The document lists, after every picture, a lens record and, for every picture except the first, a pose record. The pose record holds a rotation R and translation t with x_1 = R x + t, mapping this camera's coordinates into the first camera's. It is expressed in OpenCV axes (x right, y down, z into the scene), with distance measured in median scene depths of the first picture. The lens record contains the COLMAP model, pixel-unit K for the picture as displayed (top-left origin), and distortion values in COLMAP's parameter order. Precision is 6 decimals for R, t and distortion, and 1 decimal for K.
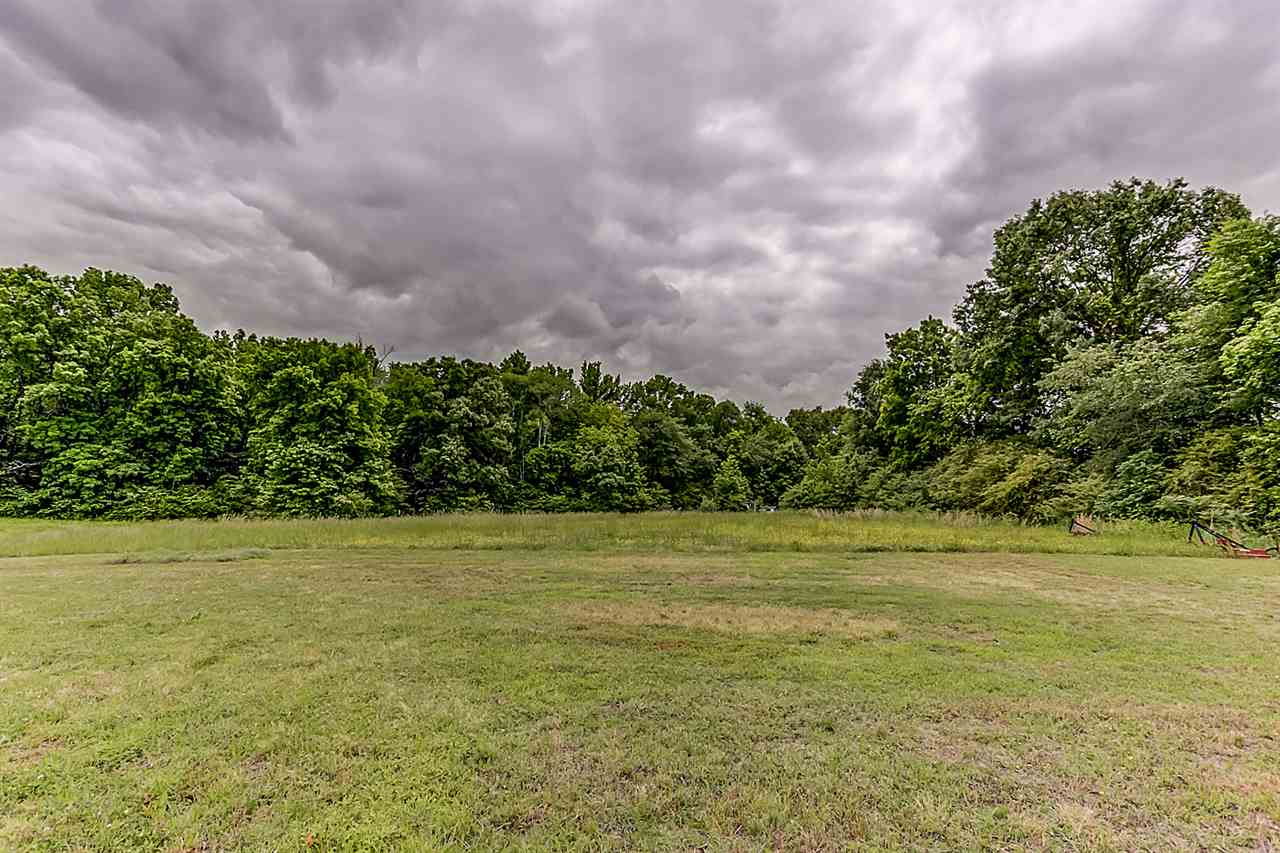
lens RADIAL K [[629.6, 0, 640.0], [0, 629.6, 426.5], [0, 0, 1]] dist [-0.003759, -0.000054]
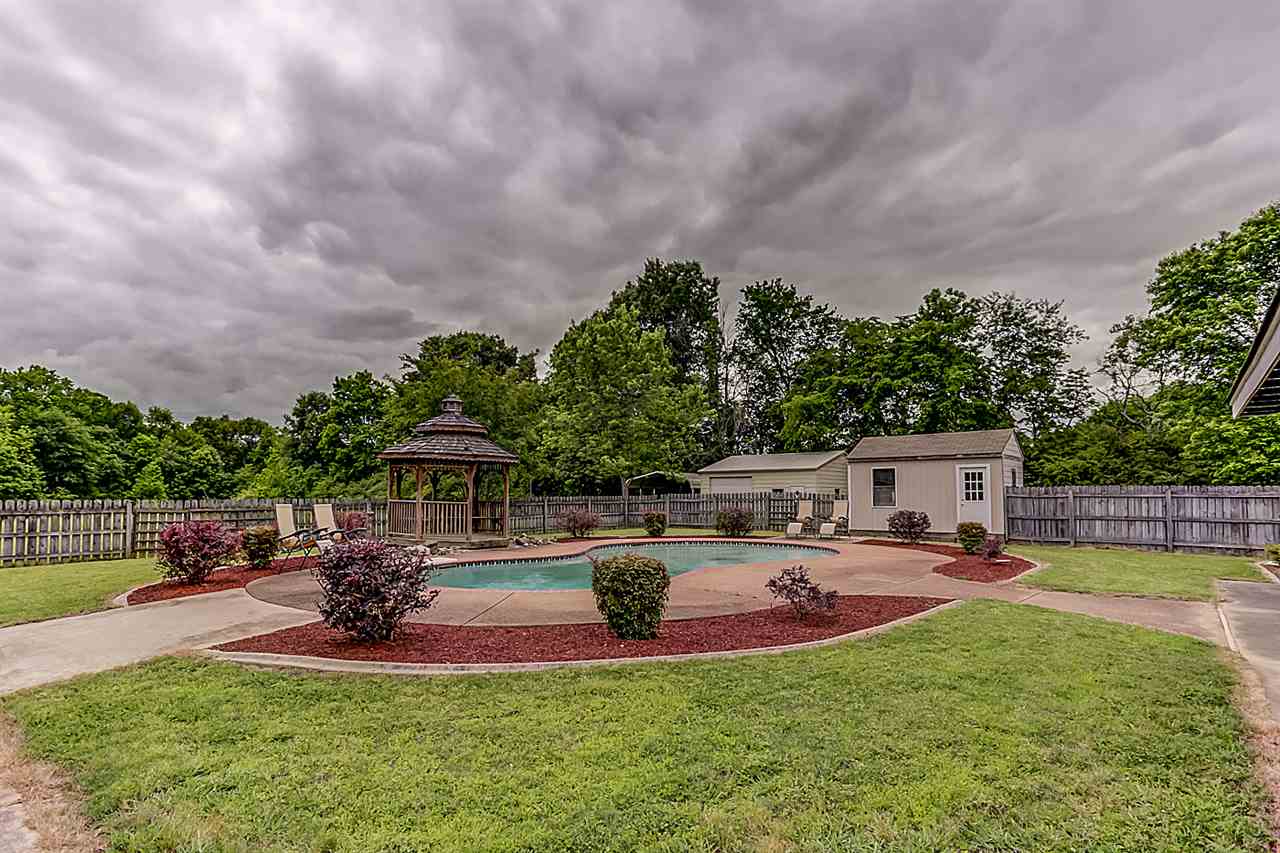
lens RADIAL K [[655.6, 0, 641.2], [0, 655.6, 441.2], [0, 0, 1]] dist [-0.000156, 0.000337]
pose [[0.520072, 0.052999, 0.852476, -0.355169], [-0.080081, 0.996702, -0.013110, -0.036505], [-0.850360, -0.061449, 0.522601, -0.242523]]
